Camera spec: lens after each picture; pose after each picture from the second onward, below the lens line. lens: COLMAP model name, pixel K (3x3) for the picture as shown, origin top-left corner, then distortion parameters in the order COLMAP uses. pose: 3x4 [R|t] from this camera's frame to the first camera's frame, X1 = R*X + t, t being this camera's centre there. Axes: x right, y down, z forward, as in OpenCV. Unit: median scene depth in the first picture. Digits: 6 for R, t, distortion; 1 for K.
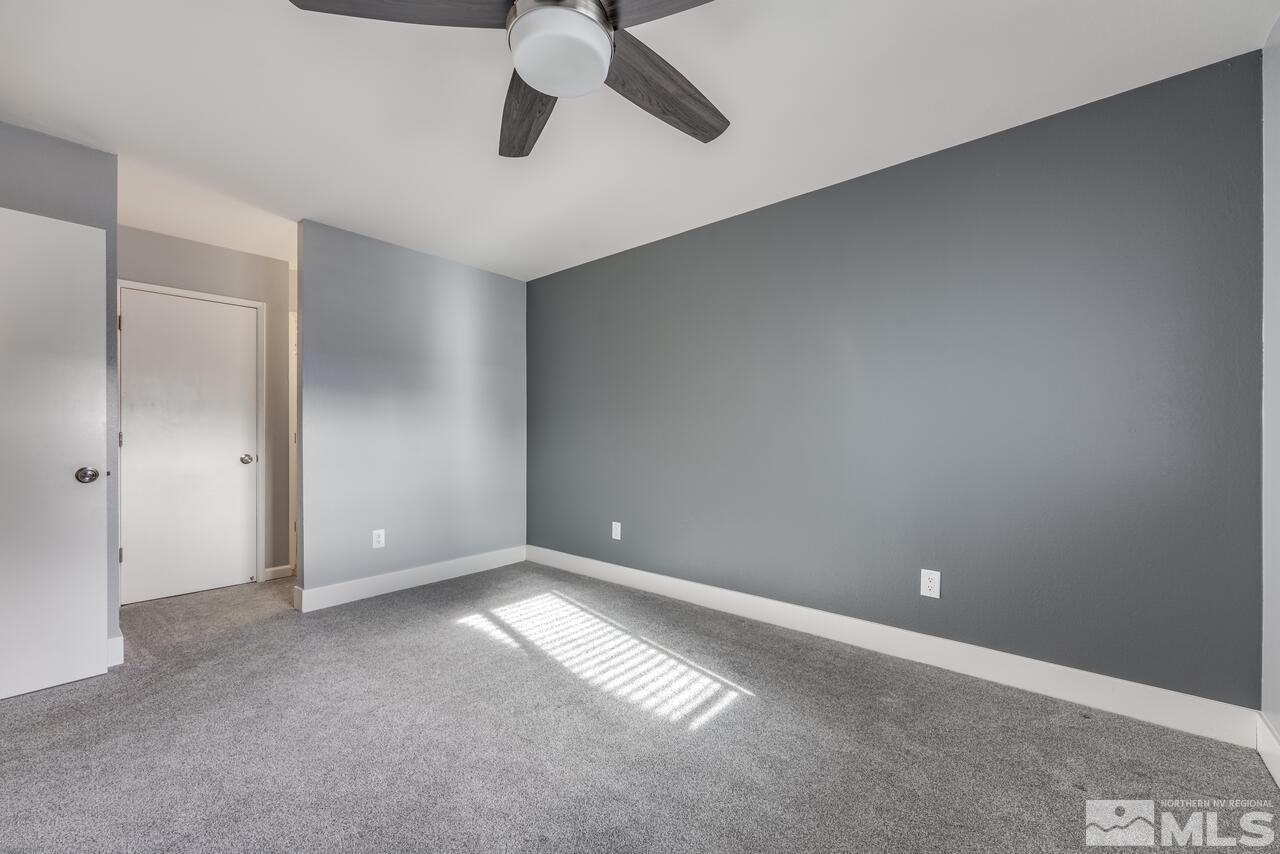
lens RADIAL K [[505.1, 0, 642.5], [0, 505.1, 433.6], [0, 0, 1]] dist [-0.000278, -0.000466]
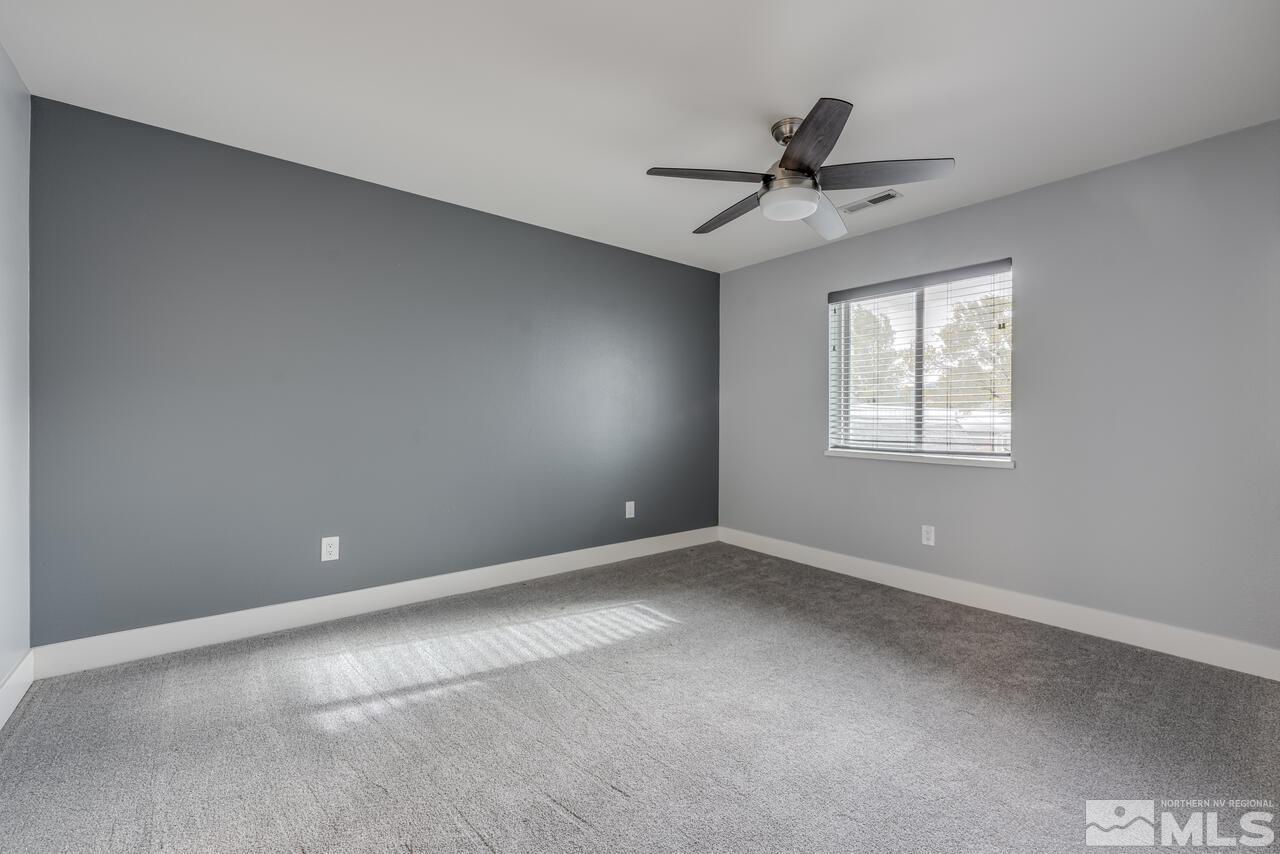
lens RADIAL K [[540.7, 0, 644.0], [0, 540.7, 399.8], [0, 0, 1]] dist [-0.001822, 0.000108]
pose [[0.184390, 0.034116, 0.982261, -1.198579], [-0.008360, 0.999416, -0.033143, -0.003248], [-0.982818, -0.002100, 0.184568, 0.650664]]
